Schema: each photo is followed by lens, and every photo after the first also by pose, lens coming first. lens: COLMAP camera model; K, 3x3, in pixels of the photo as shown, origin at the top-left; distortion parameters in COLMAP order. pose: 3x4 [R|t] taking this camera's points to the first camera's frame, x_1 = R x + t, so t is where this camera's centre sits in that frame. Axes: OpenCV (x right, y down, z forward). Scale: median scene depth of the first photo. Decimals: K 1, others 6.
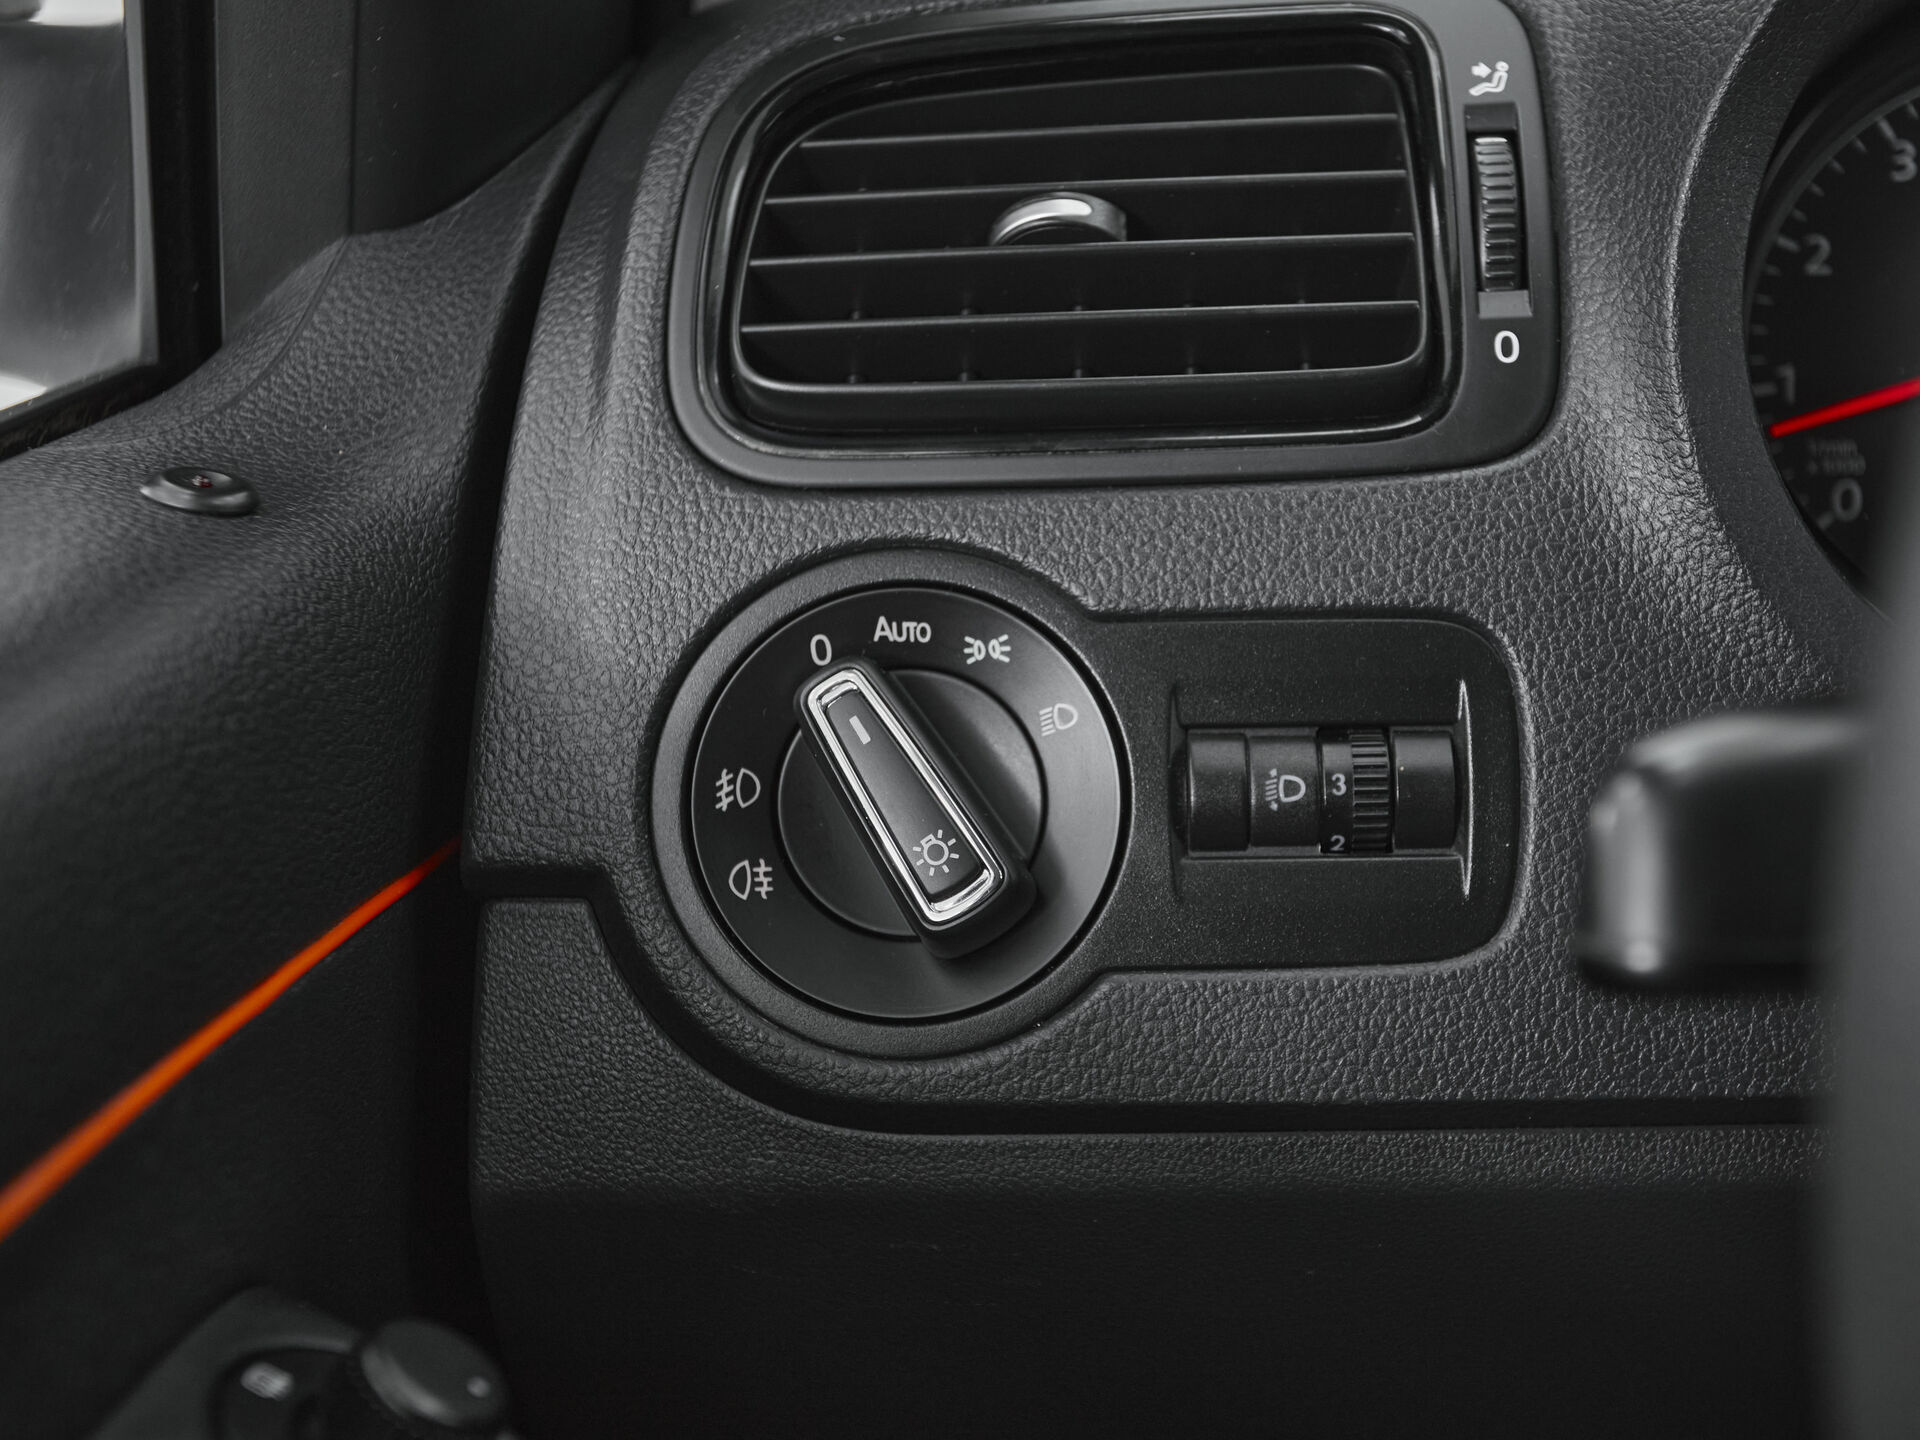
lens RADIAL K [[2333.2, 0, 960.0], [0, 2333.2, 720.0], [0, 0, 1]] dist [0.042695, 0.001407]
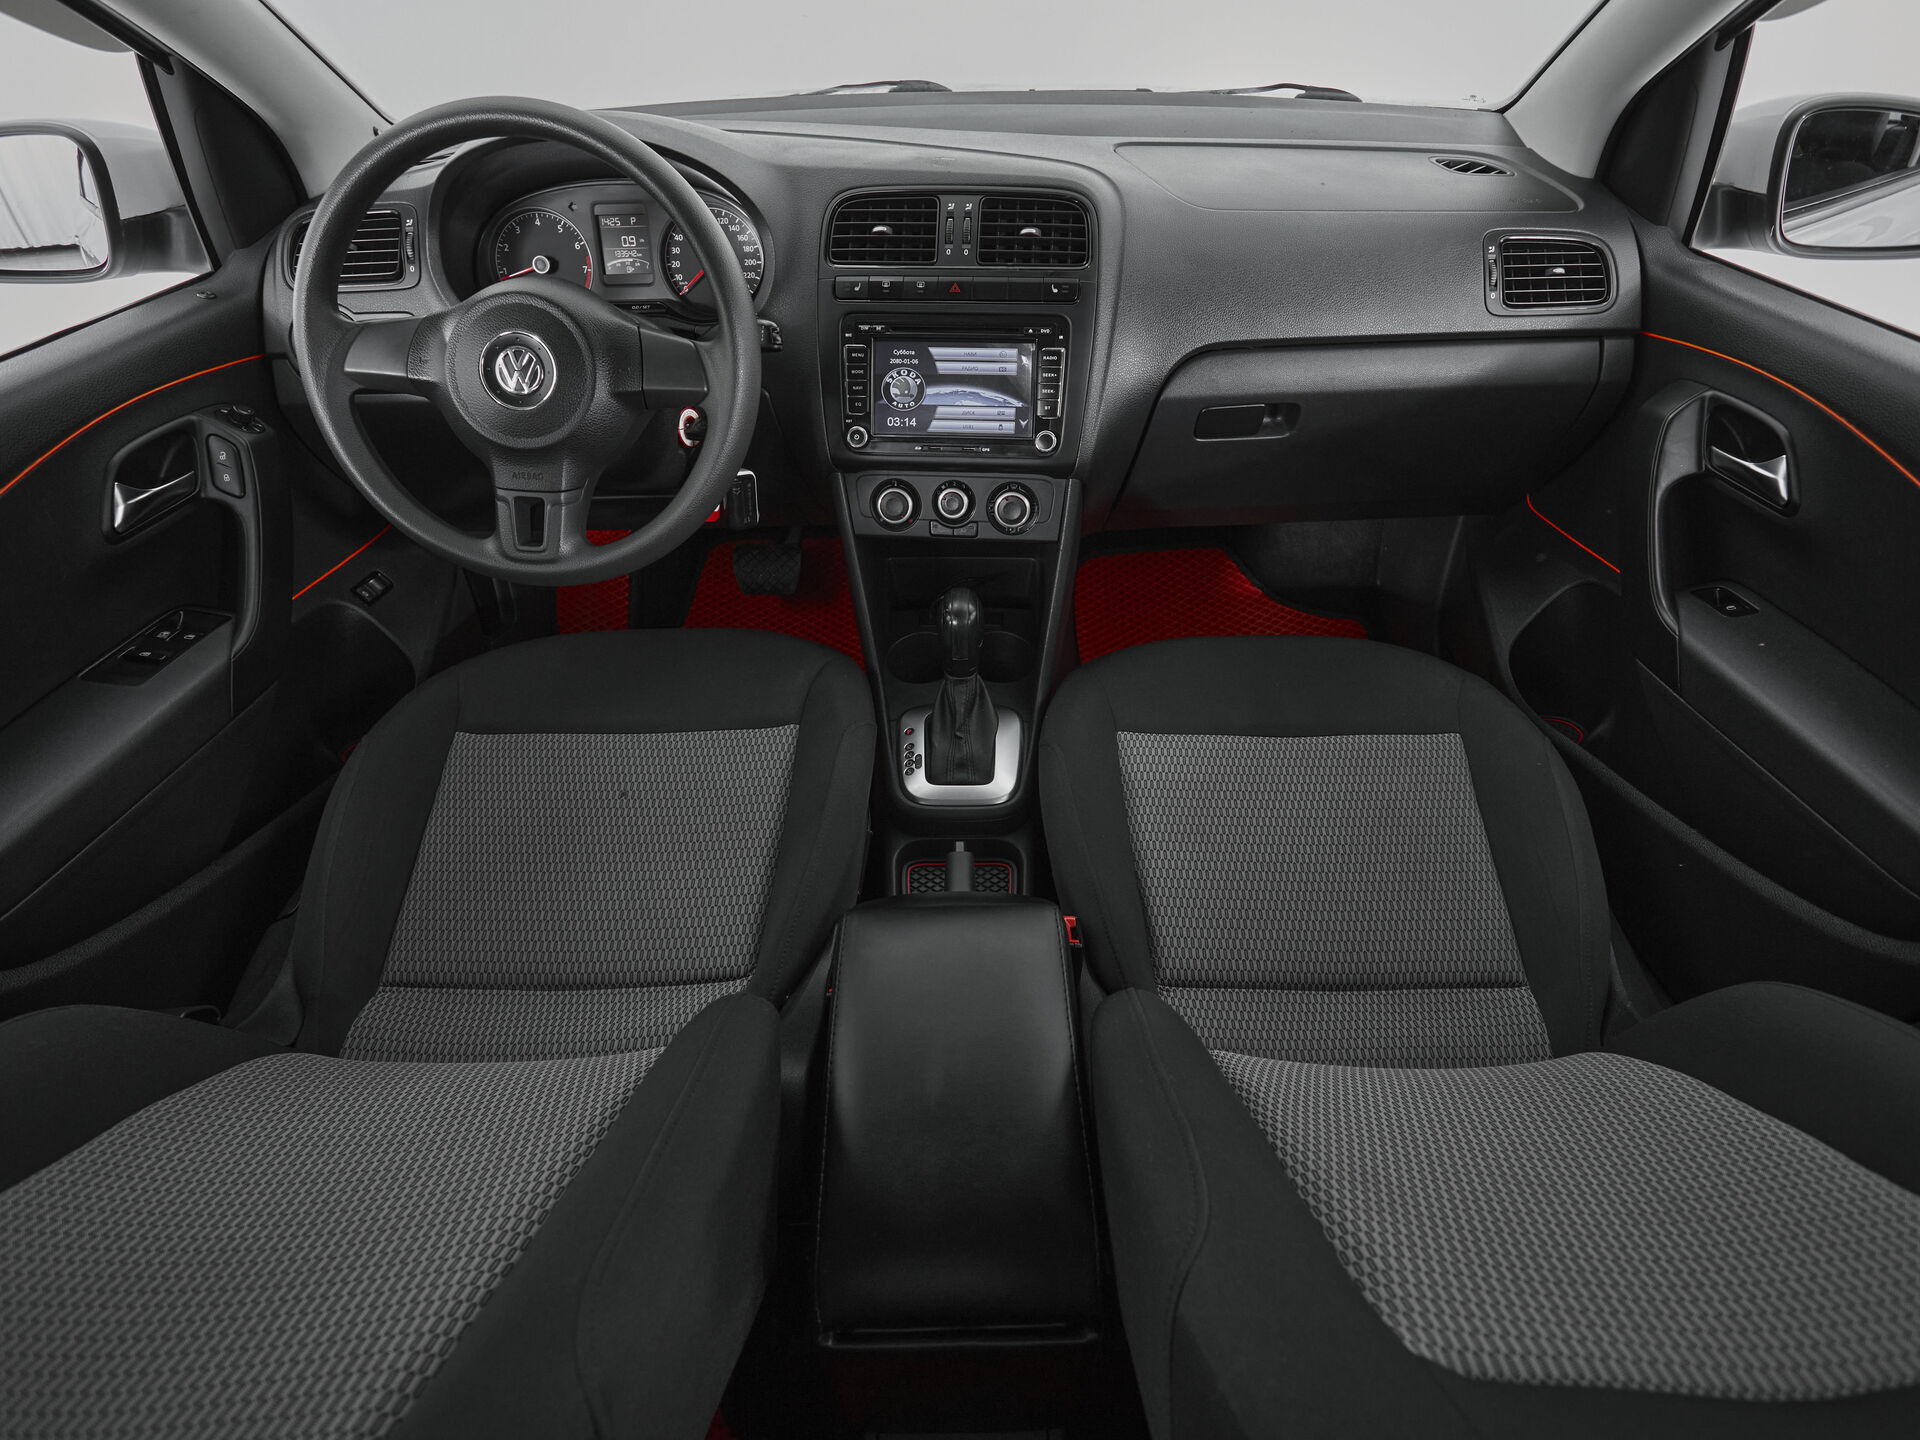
lens RADIAL K [[1021.6, 0, 974.5], [0, 1021.6, 714.7], [0, 0, 1]] dist [-0.003462, -0.000267]
pose [[0.996931, -0.036764, 0.069112, 1.572707], [0.013225, 0.949270, 0.314184, 0.152530], [-0.077157, -0.312306, 0.946843, -2.255097]]
